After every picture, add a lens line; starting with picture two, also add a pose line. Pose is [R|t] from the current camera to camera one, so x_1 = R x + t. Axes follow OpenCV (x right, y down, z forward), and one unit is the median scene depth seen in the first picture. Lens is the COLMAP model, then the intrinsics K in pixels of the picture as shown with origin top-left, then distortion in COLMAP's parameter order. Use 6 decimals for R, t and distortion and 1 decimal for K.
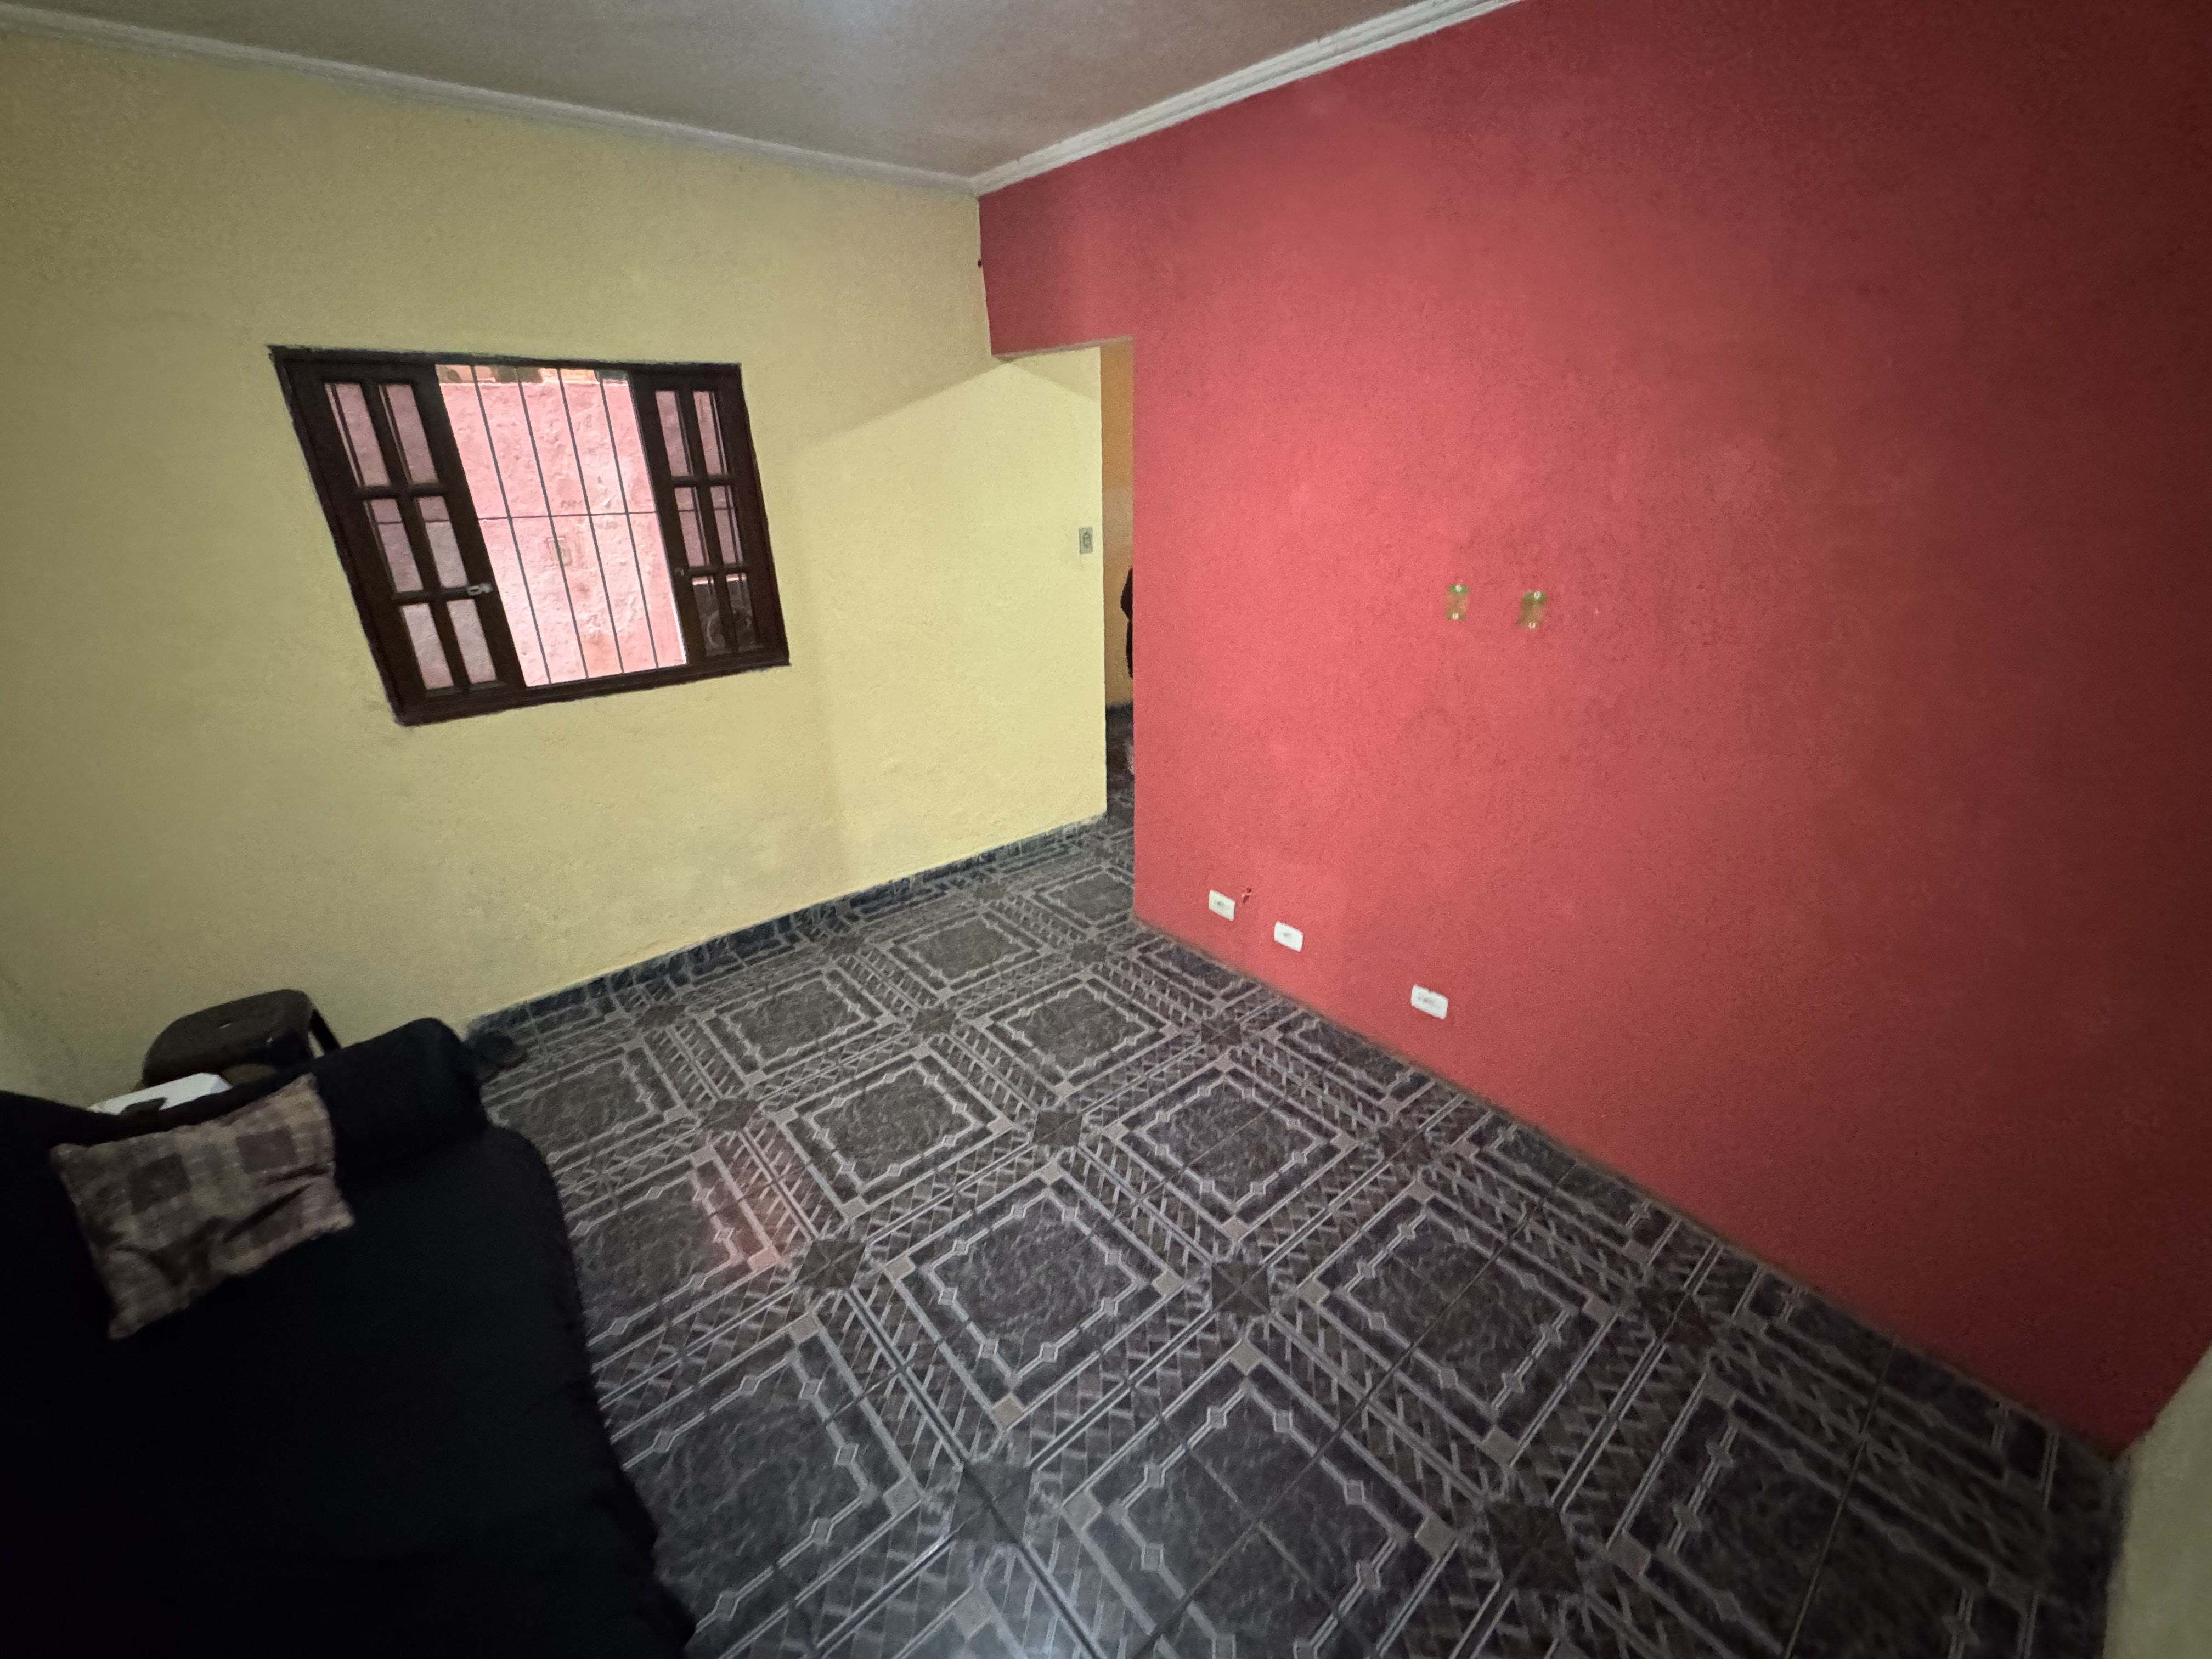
lens RADIAL K [[889.6, 0, 1109.1], [0, 889.6, 823.0], [0, 0, 1]] dist [-0.000185, 0.000249]
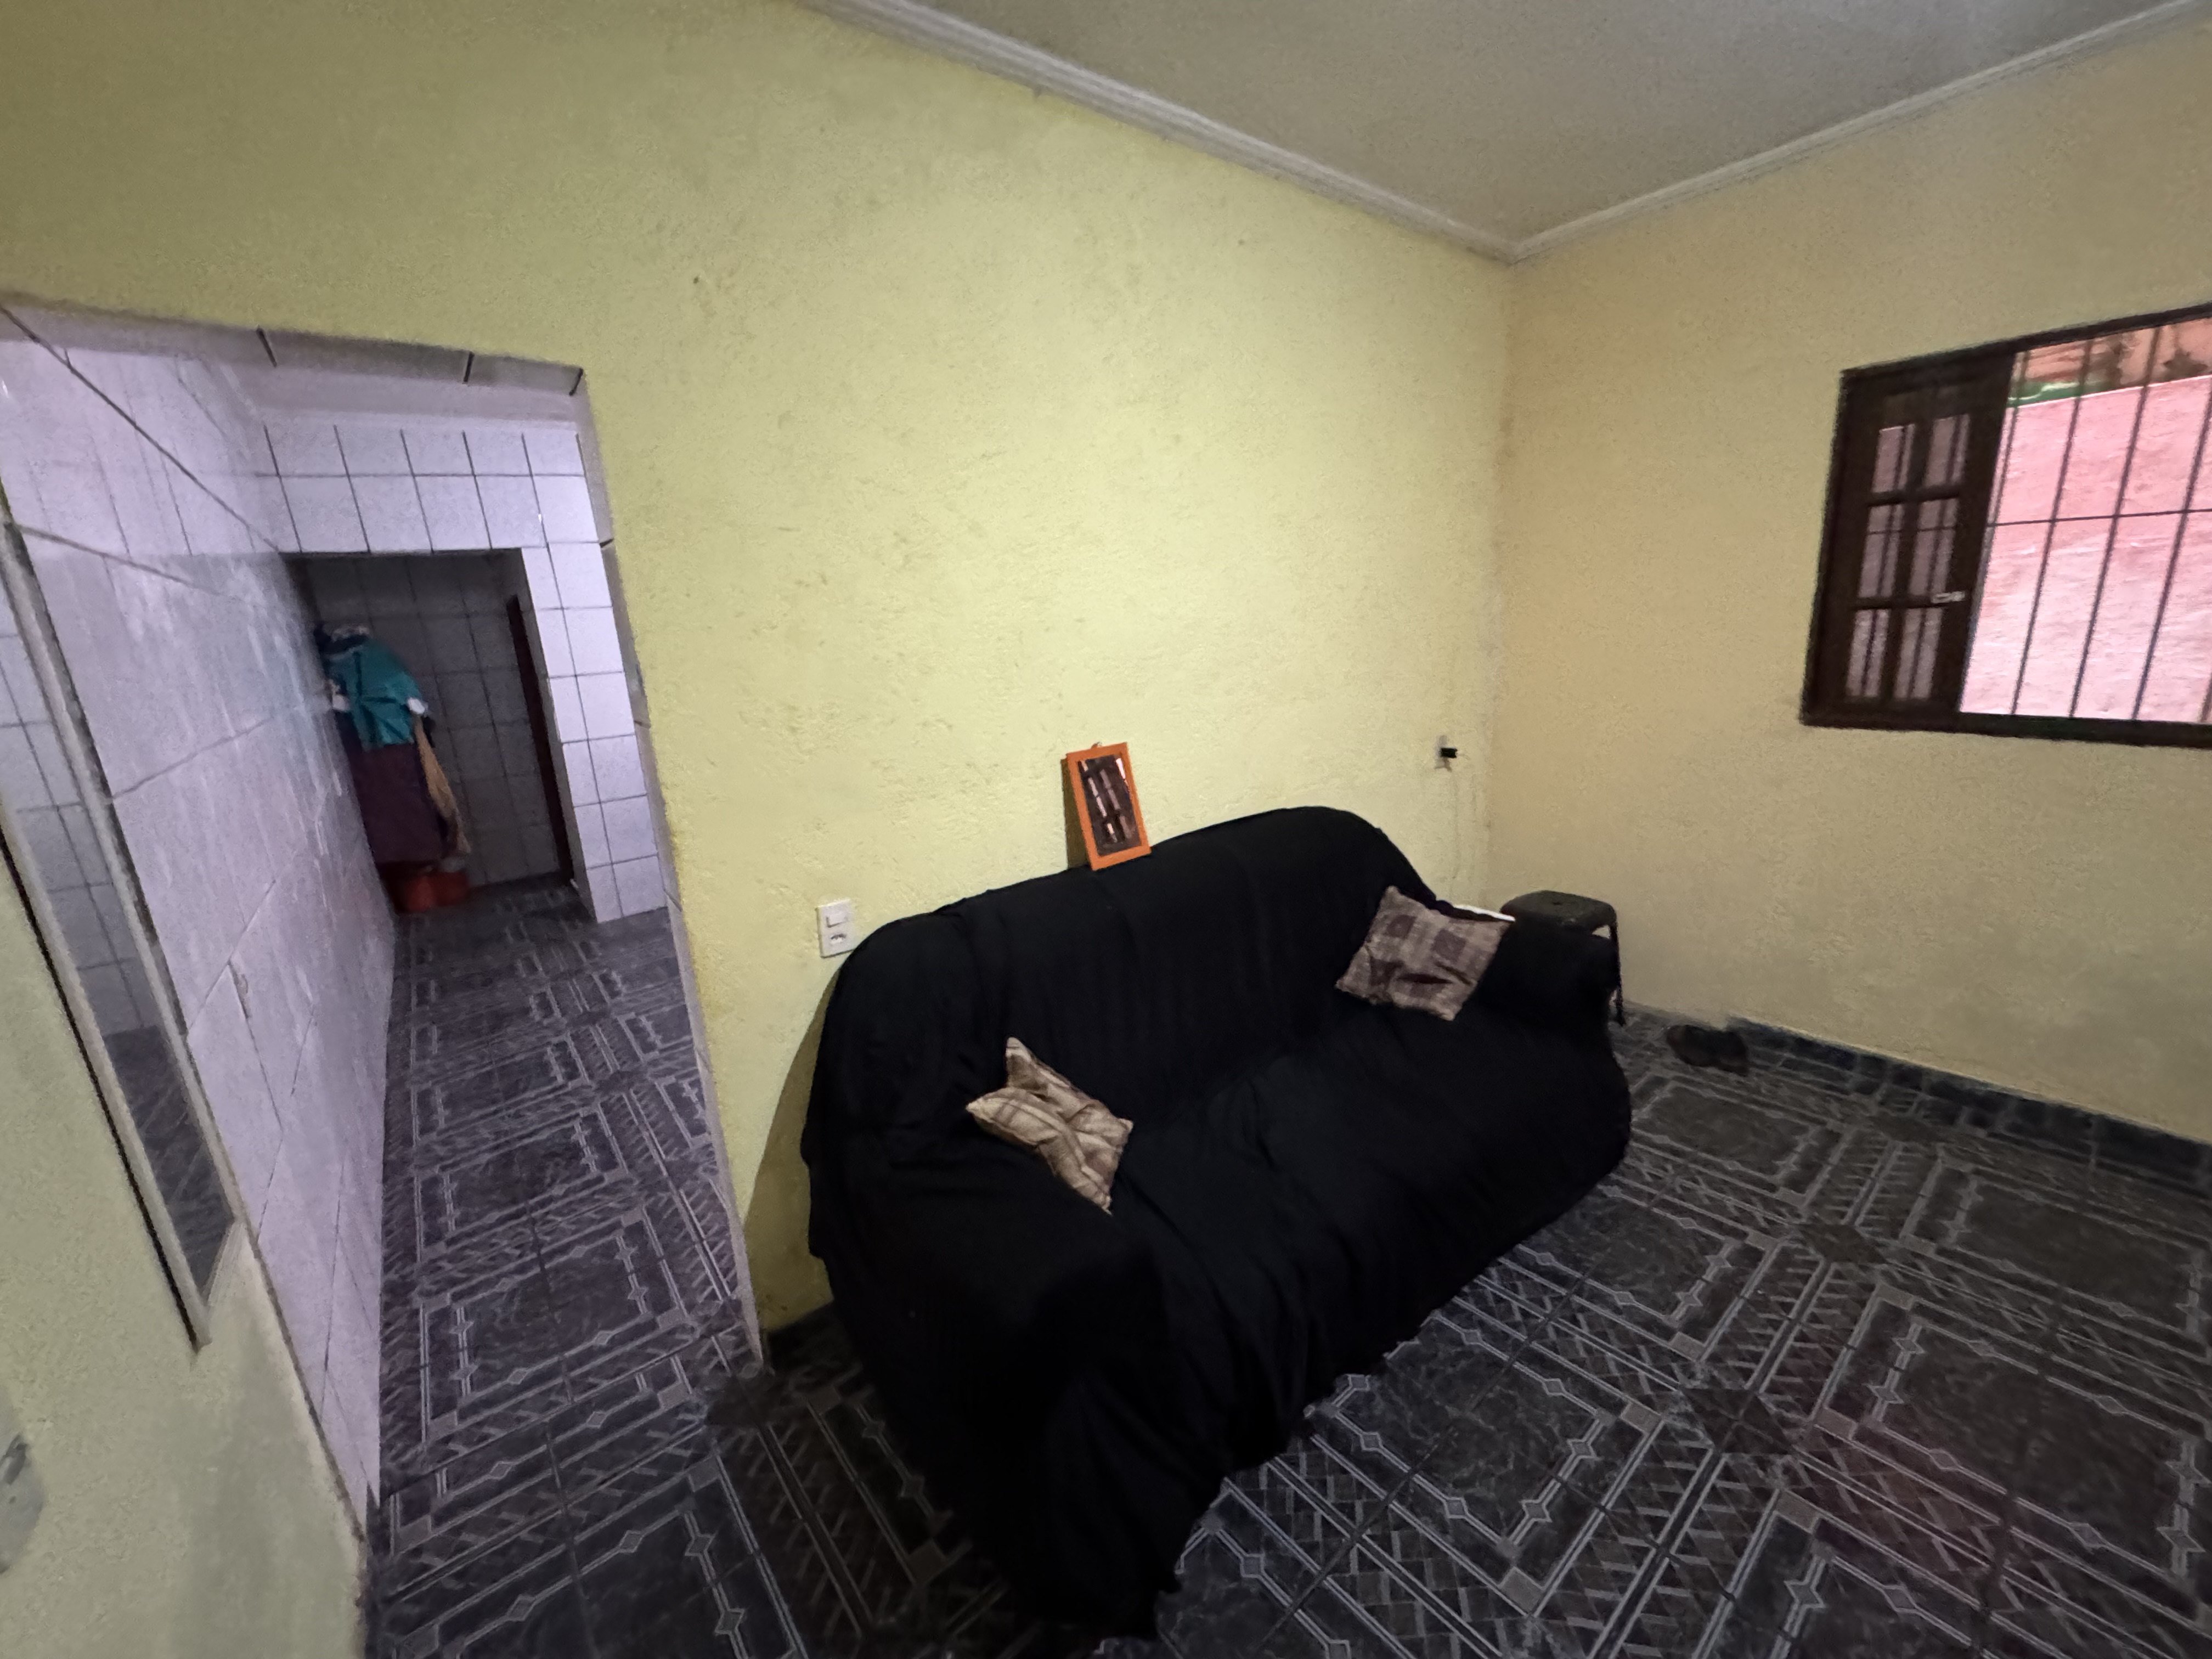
lens RADIAL K [[889.6, 0, 1109.1], [0, 889.6, 823.0], [0, 0, 1]] dist [-0.000185, 0.000249]
pose [[-0.020765, 0.252136, -0.967469, 0.349349], [-0.339926, 0.908248, 0.243999, 0.023474], [0.940223, 0.333935, 0.066848, 0.290871]]
